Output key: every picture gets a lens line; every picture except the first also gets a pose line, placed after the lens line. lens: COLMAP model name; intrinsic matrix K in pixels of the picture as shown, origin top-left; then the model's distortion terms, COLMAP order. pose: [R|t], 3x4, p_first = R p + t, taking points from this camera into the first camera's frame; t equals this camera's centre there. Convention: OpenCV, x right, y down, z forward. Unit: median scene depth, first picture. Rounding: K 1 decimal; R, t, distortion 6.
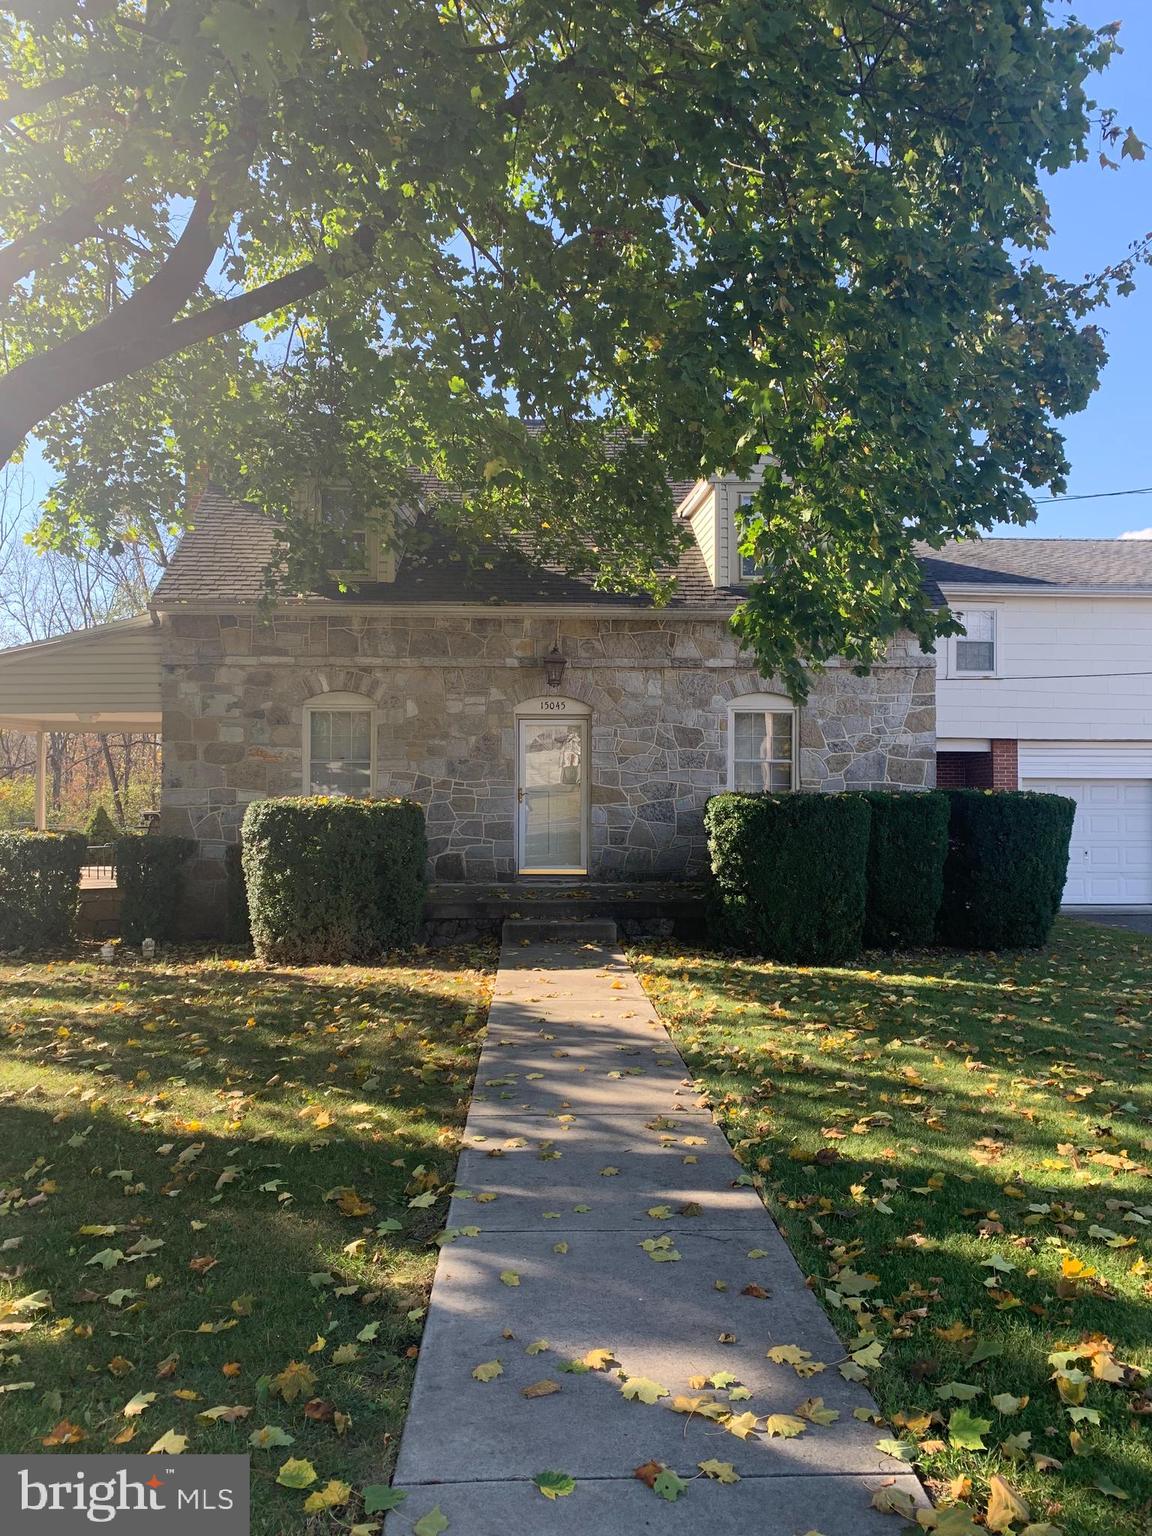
lens RADIAL K [[1156.8, 0, 575.5], [0, 1156.8, 758.1], [0, 0, 1]] dist [0.044152, -0.024642]
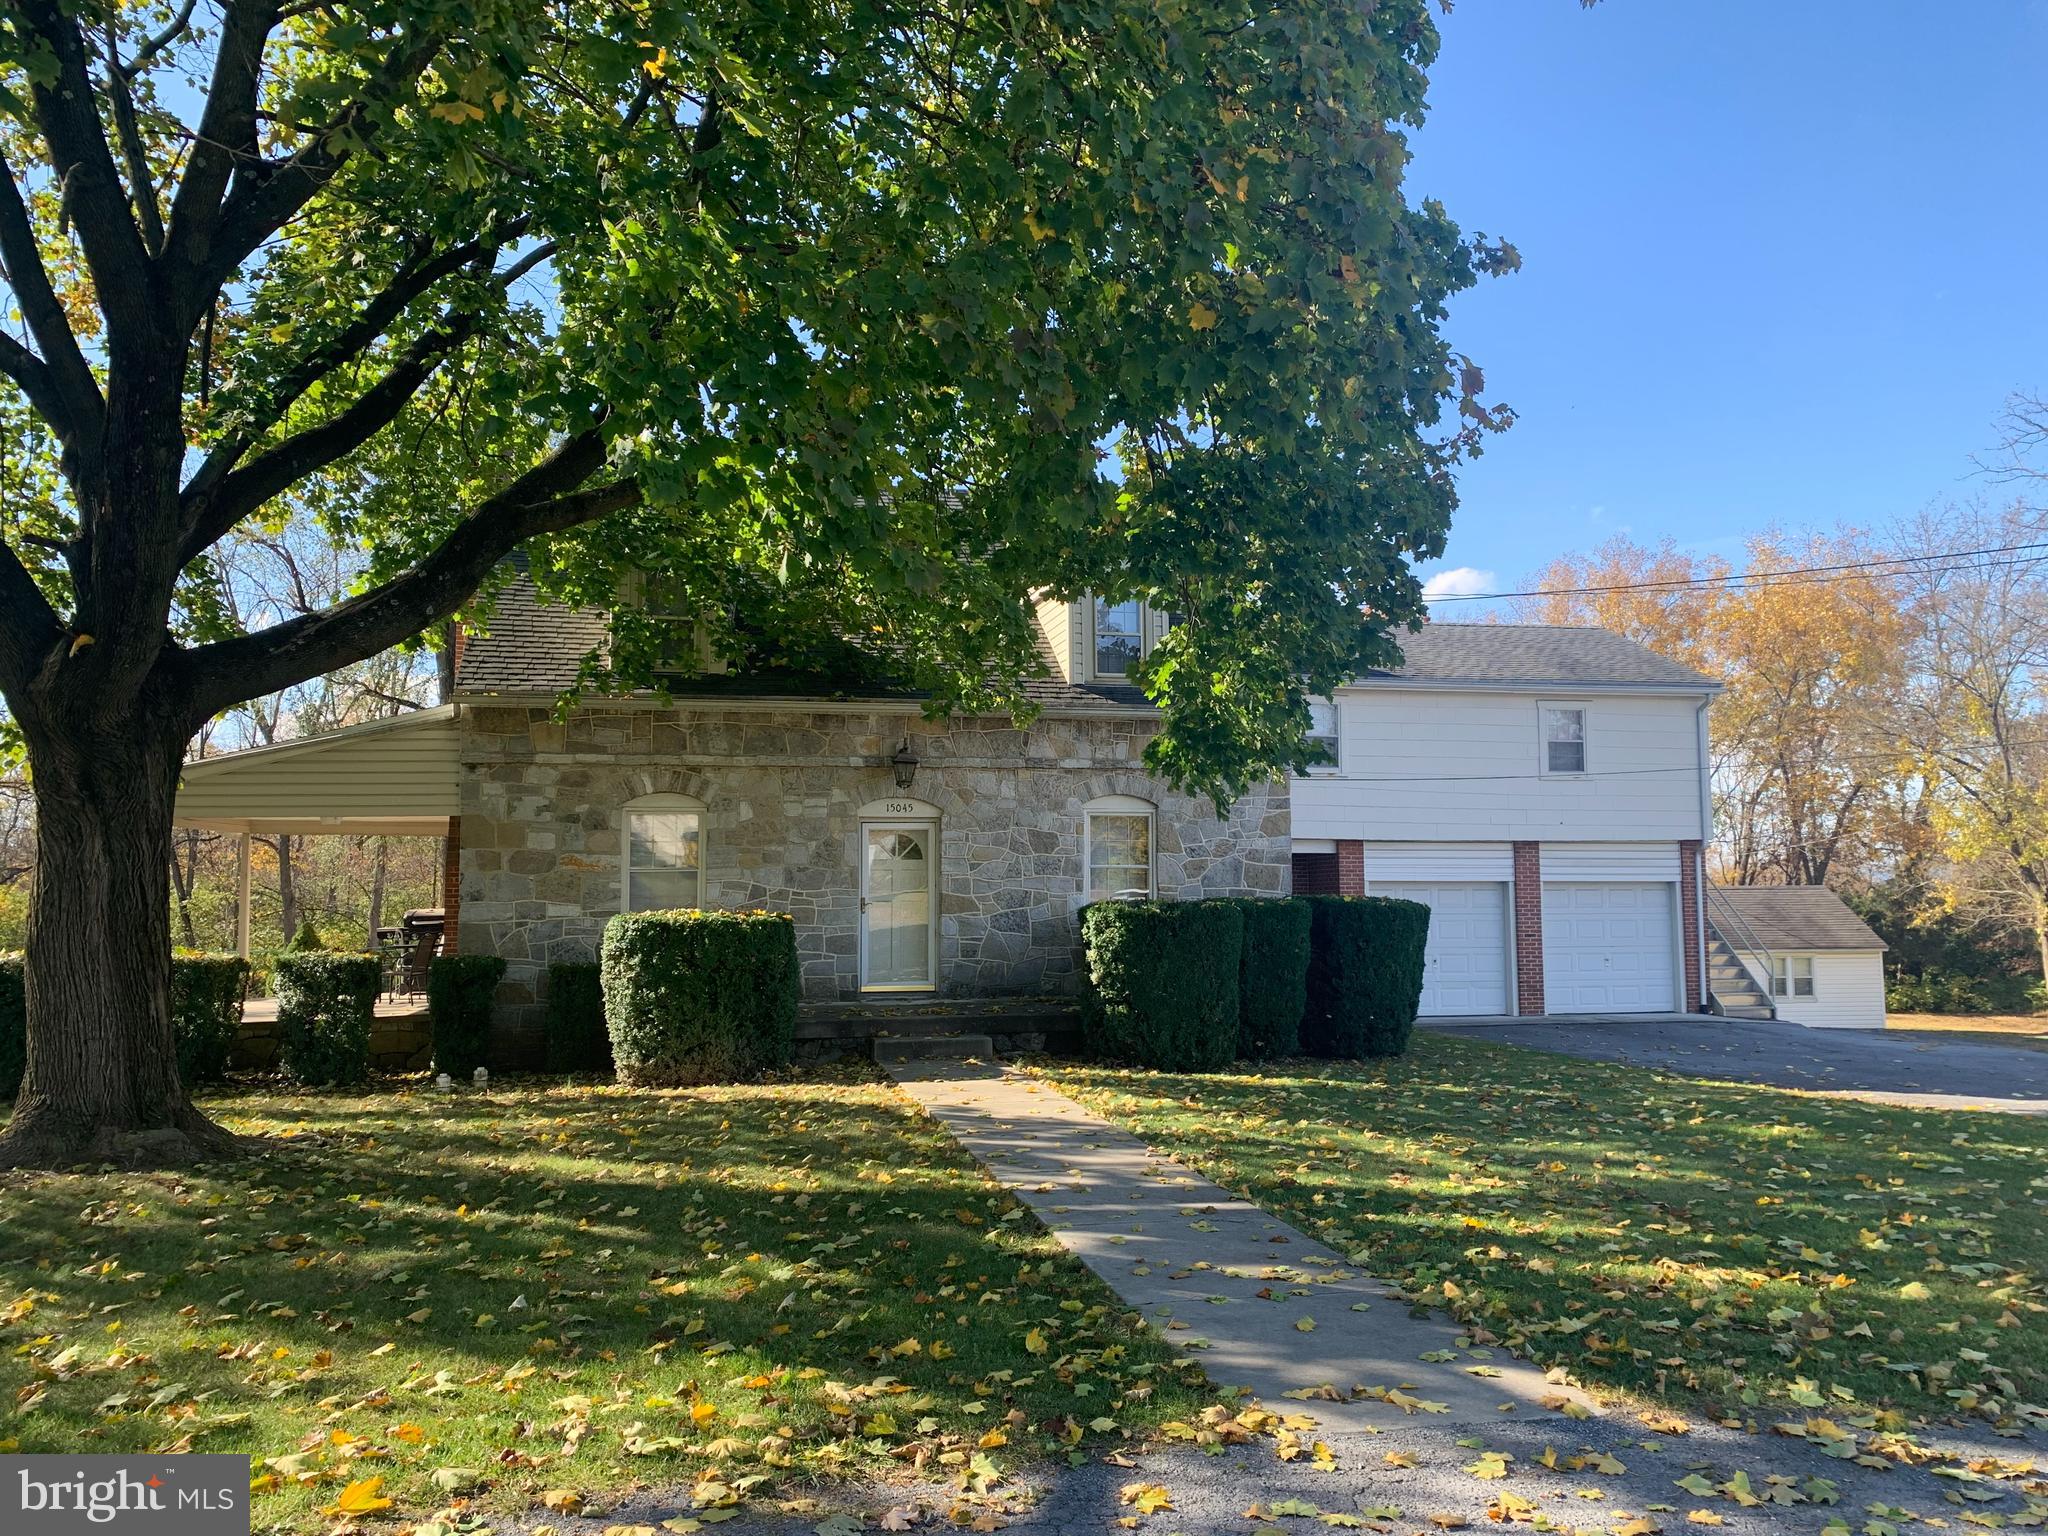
lens RADIAL K [[1542.4, 0, 1028.7], [0, 1542.4, 777.7], [0, 0, 1]] dist [0.044152, -0.024642]
pose [[0.985773, 0.004761, 0.168017, -0.129487], [0.003169, 0.998895, -0.046894, -0.012014], [-0.168055, 0.046759, 0.984668, -0.244061]]
